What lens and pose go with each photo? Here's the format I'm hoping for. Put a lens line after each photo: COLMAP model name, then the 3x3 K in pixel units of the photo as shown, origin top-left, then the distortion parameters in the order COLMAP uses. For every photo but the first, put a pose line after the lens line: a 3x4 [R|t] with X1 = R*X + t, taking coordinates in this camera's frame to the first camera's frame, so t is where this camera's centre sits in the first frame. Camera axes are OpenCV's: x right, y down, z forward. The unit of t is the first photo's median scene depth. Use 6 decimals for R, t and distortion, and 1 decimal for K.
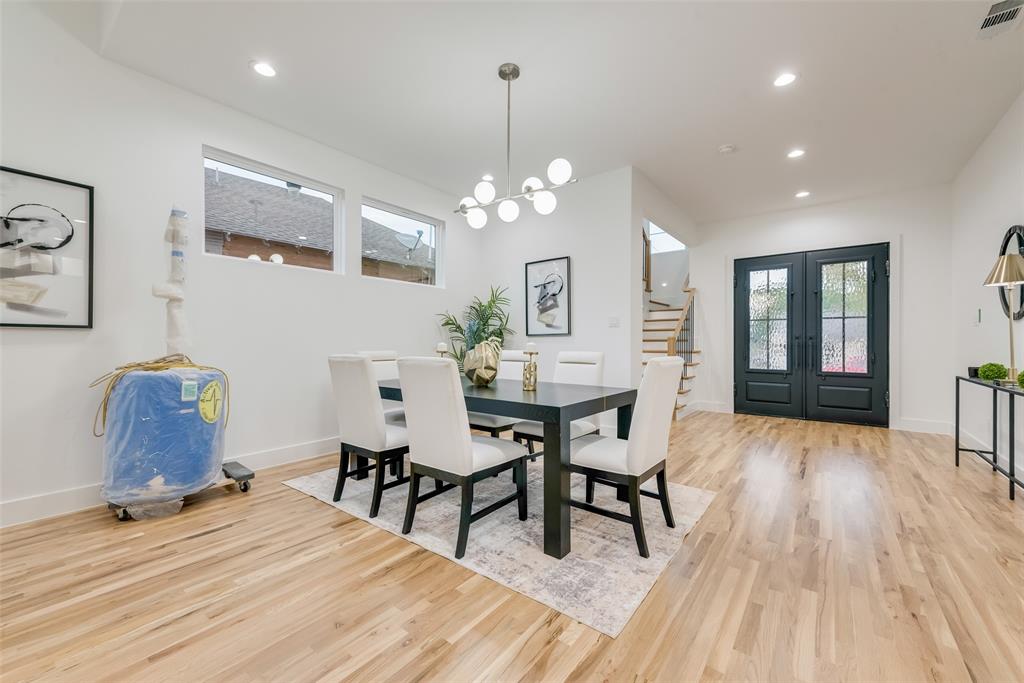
lens RADIAL K [[402.6, 0, 511.4], [0, 402.6, 342.0], [0, 0, 1]] dist [0.014331, -0.003952]
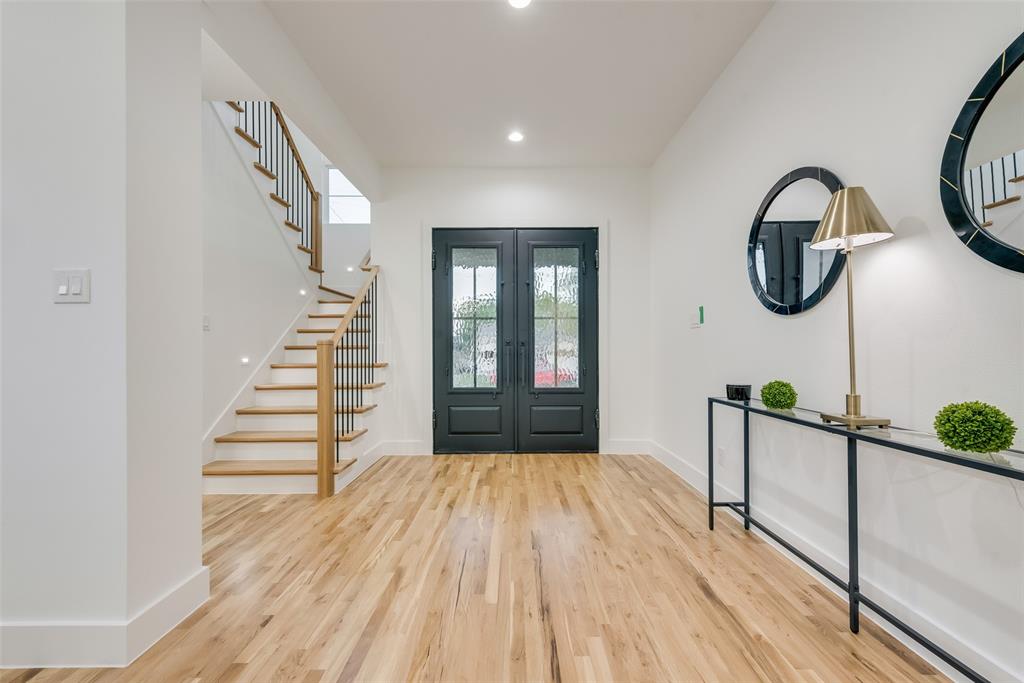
lens RADIAL K [[402.6, 0, 509.4], [0, 402.6, 344.7], [0, 0, 1]] dist [0.014331, -0.003952]
pose [[0.790426, 0.002980, 0.612550, 0.261712], [0.006191, 0.999898, -0.012853, 0.000959], [-0.612526, 0.013951, 0.790327, 0.425268]]
